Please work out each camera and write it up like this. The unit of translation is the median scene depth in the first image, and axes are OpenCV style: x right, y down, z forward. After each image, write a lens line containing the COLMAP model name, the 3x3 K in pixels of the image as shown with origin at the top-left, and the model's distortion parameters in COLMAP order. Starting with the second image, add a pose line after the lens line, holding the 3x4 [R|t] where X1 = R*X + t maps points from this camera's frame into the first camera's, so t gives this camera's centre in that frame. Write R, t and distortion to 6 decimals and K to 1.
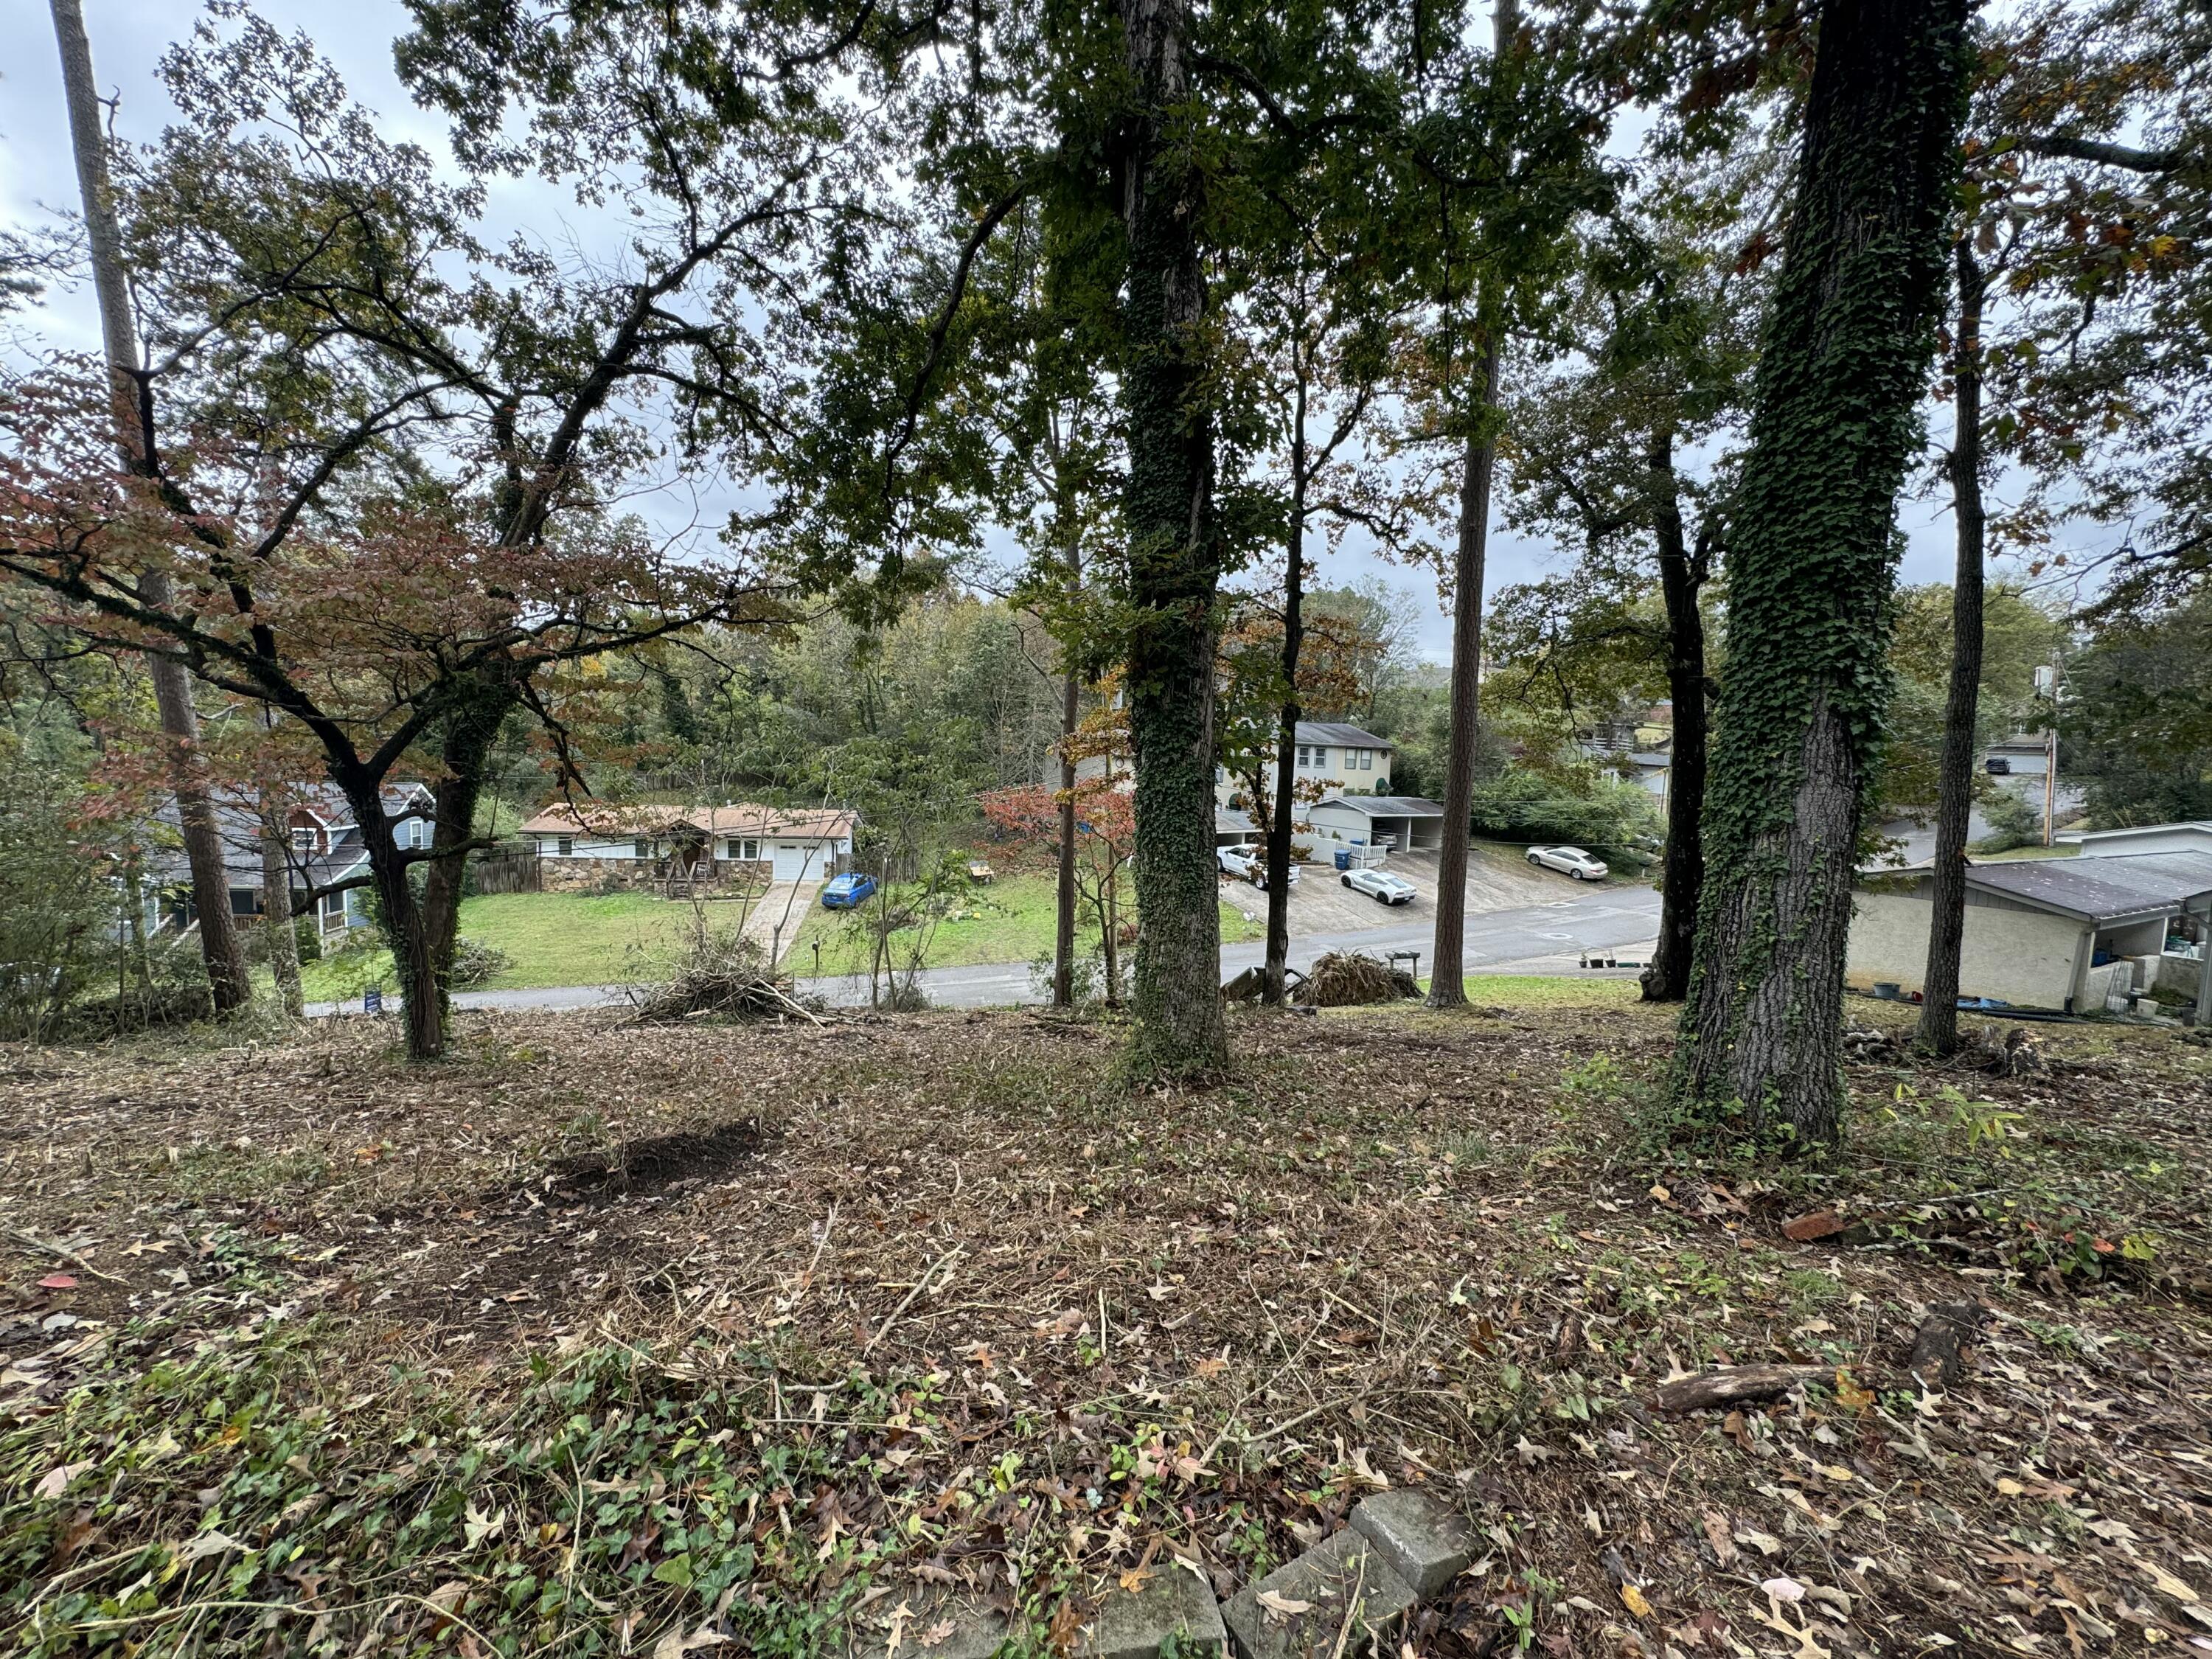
lens RADIAL K [[885.7, 0, 1103.4], [0, 885.7, 826.6], [0, 0, 1]] dist [-0.001898, 0.001198]
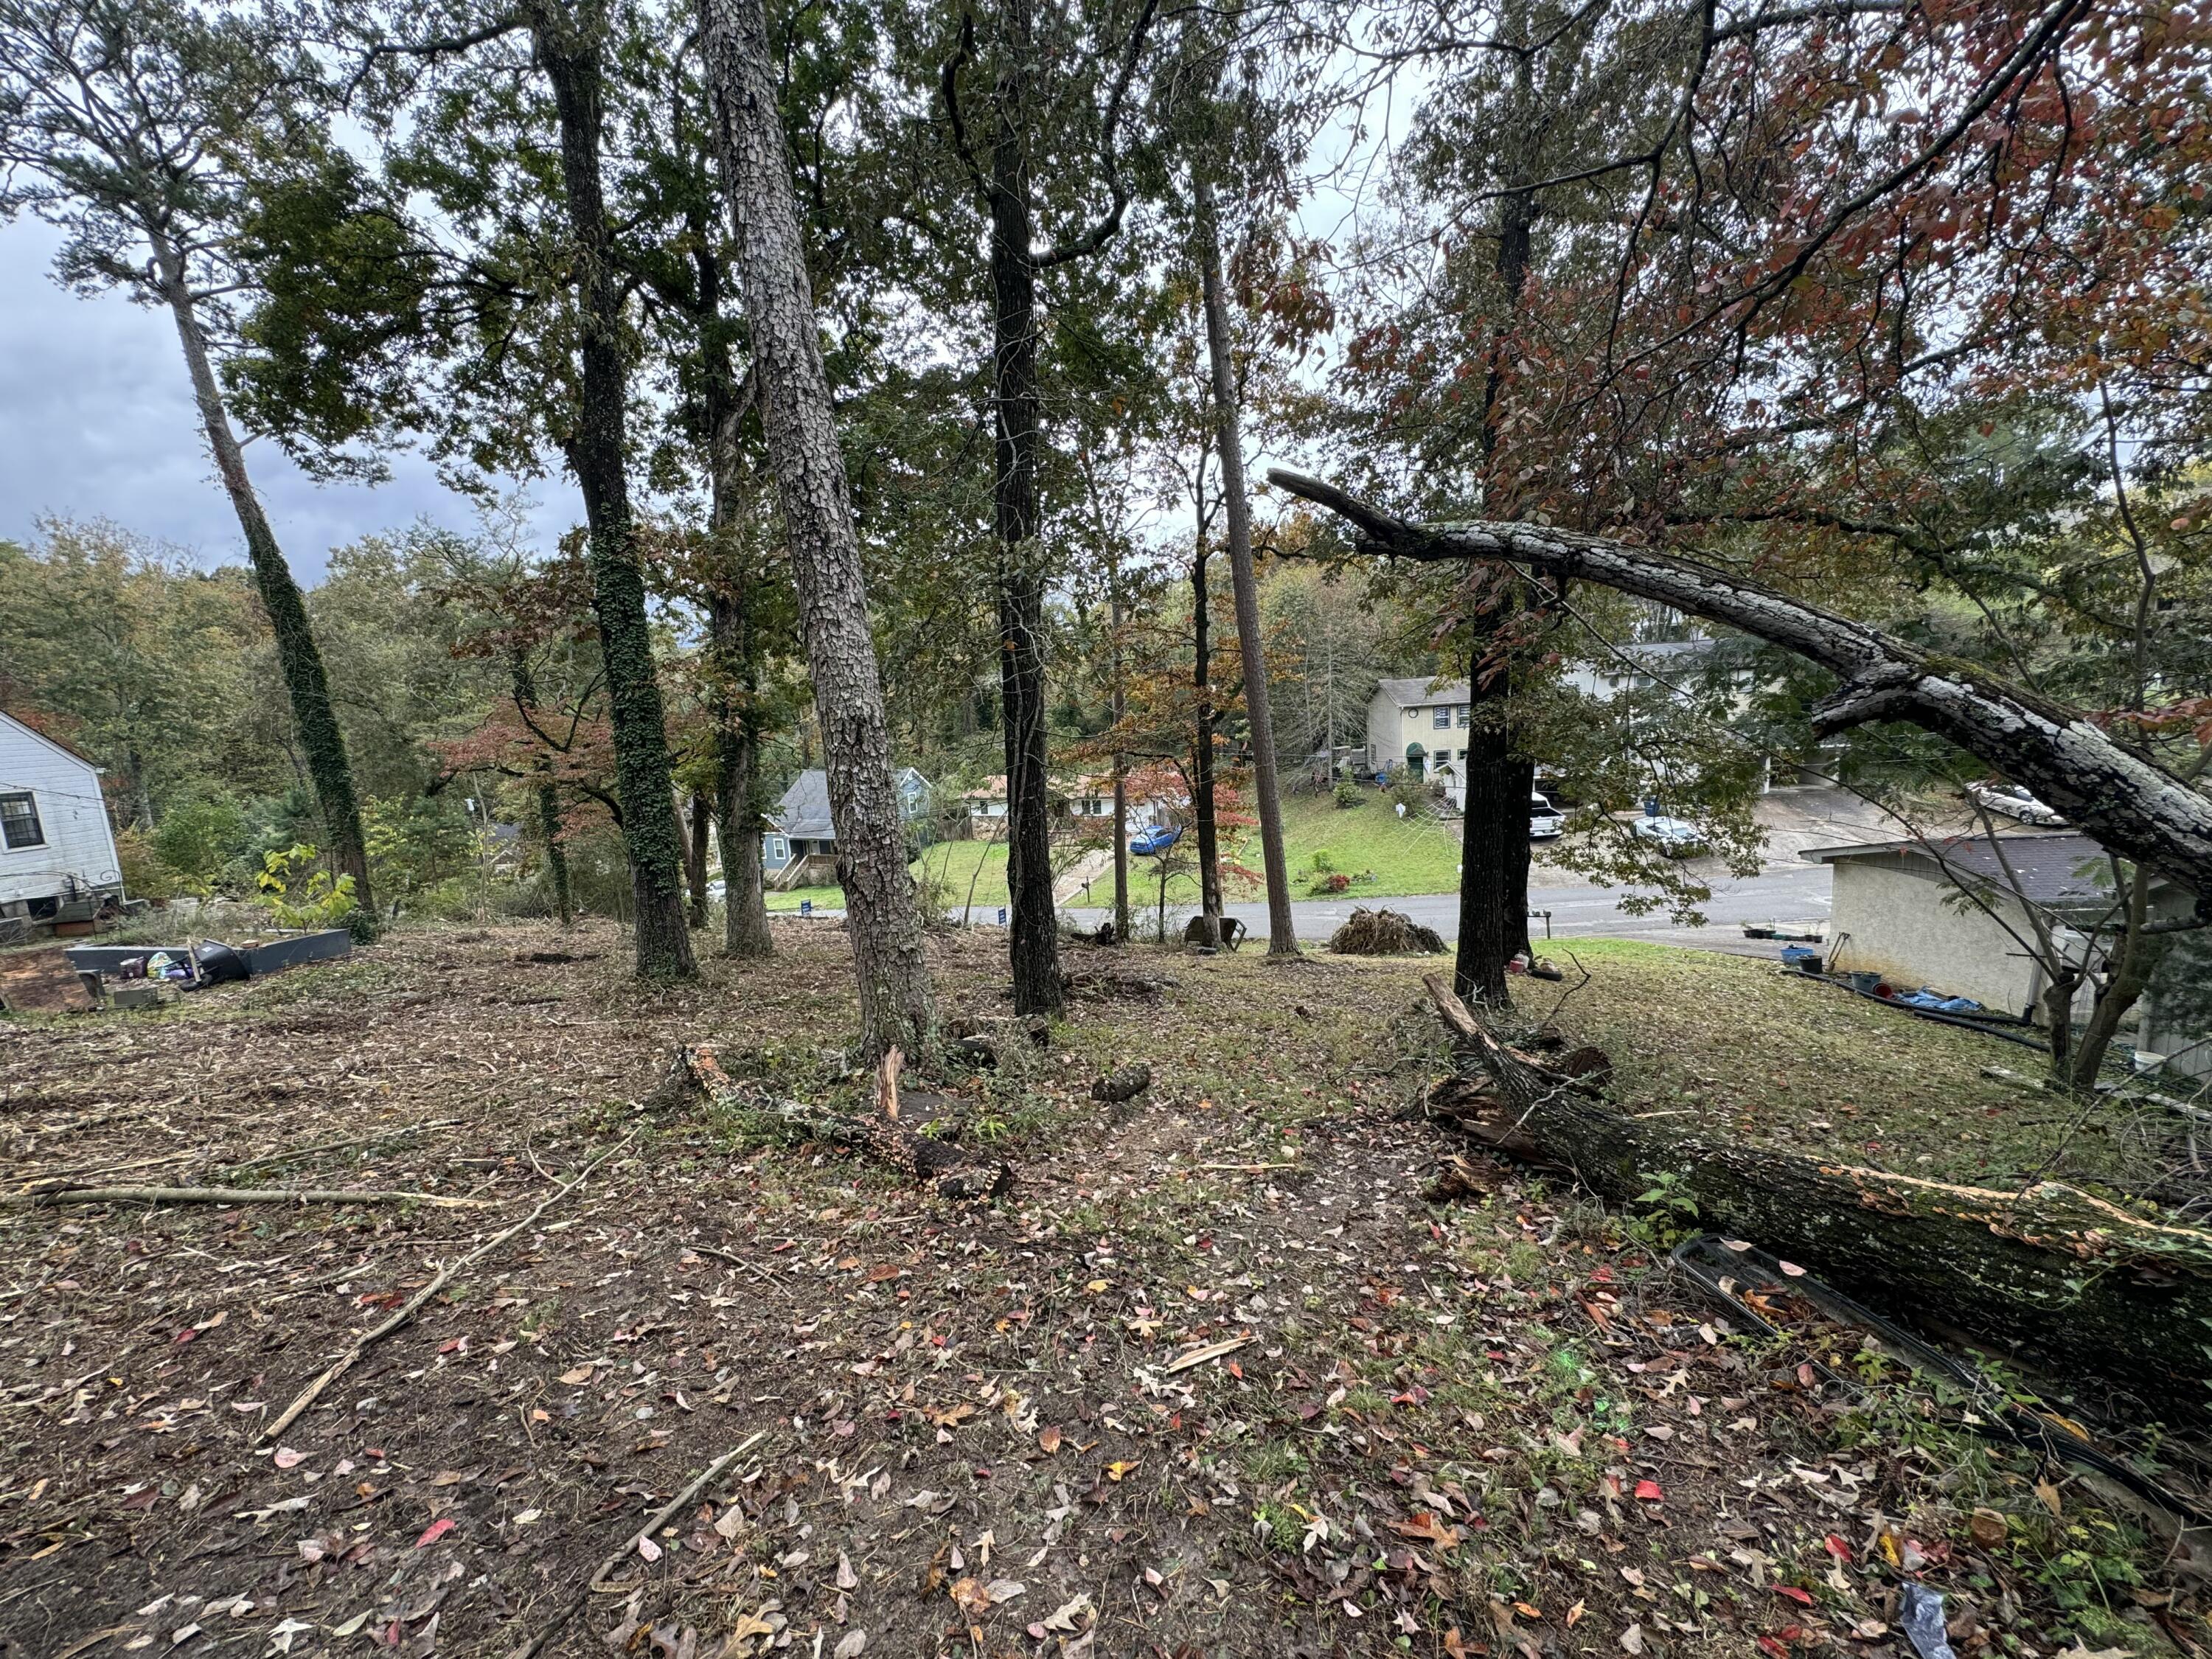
lens RADIAL K [[876.6, 0, 1097.6], [0, 876.6, 840.6], [0, 0, 1]] dist [-0.000939, -0.000446]
pose [[0.825692, 0.003471, -0.564111, 0.854808], [0.048087, 0.995908, 0.076513, -0.063232], [0.562069, -0.090303, 0.822146, -0.141823]]
